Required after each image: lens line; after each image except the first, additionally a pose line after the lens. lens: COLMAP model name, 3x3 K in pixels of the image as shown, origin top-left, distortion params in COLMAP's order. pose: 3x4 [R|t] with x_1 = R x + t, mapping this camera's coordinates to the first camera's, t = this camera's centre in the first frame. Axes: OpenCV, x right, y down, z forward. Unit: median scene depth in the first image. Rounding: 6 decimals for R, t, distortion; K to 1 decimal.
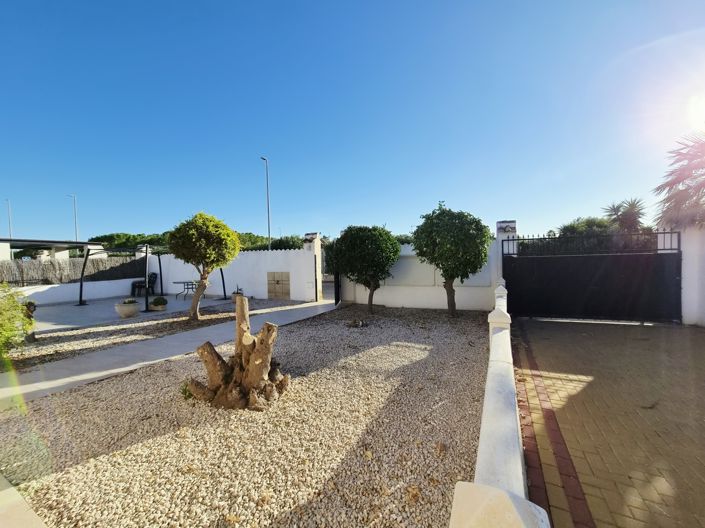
lens RADIAL K [[289.0, 0, 352.9], [0, 289.0, 266.2], [0, 0, 1]] dist [-0.000670, -0.000128]
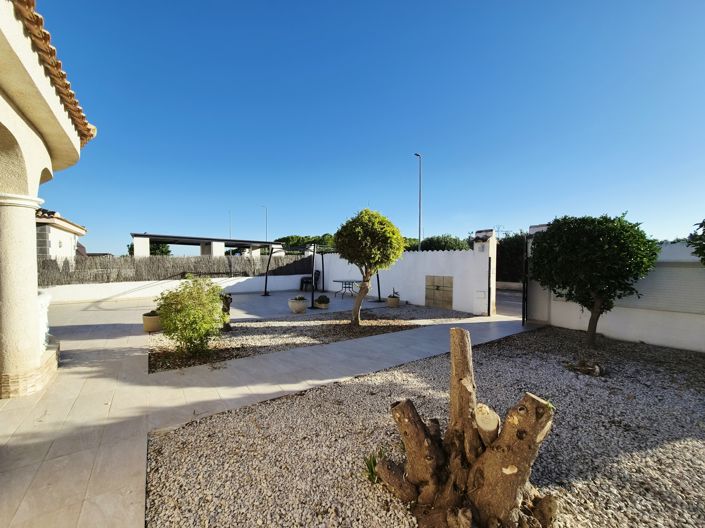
lens RADIAL K [[289.0, 0, 352.9], [0, 289.0, 266.2], [0, 0, 1]] dist [-0.000670, -0.000128]
pose [[0.889750, 0.036756, -0.454966, -0.115943], [-0.038216, 0.999252, 0.005991, -0.005950], [0.454846, 0.012056, 0.890489, 0.138094]]
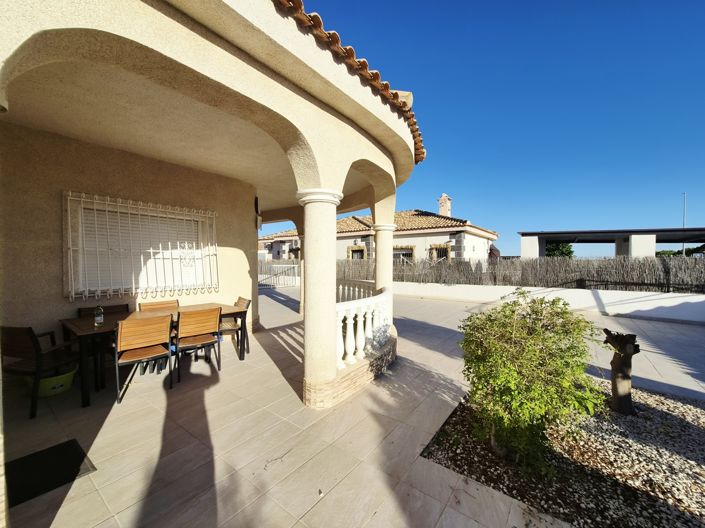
lens RADIAL K [[289.0, 0, 352.9], [0, 289.0, 266.2], [0, 0, 1]] dist [-0.000670, -0.000128]
pose [[-0.159672, 0.043012, -0.986233, -0.321779], [-0.033246, 0.998249, 0.048919, -0.006467], [0.986610, 0.040599, -0.157963, 0.356119]]
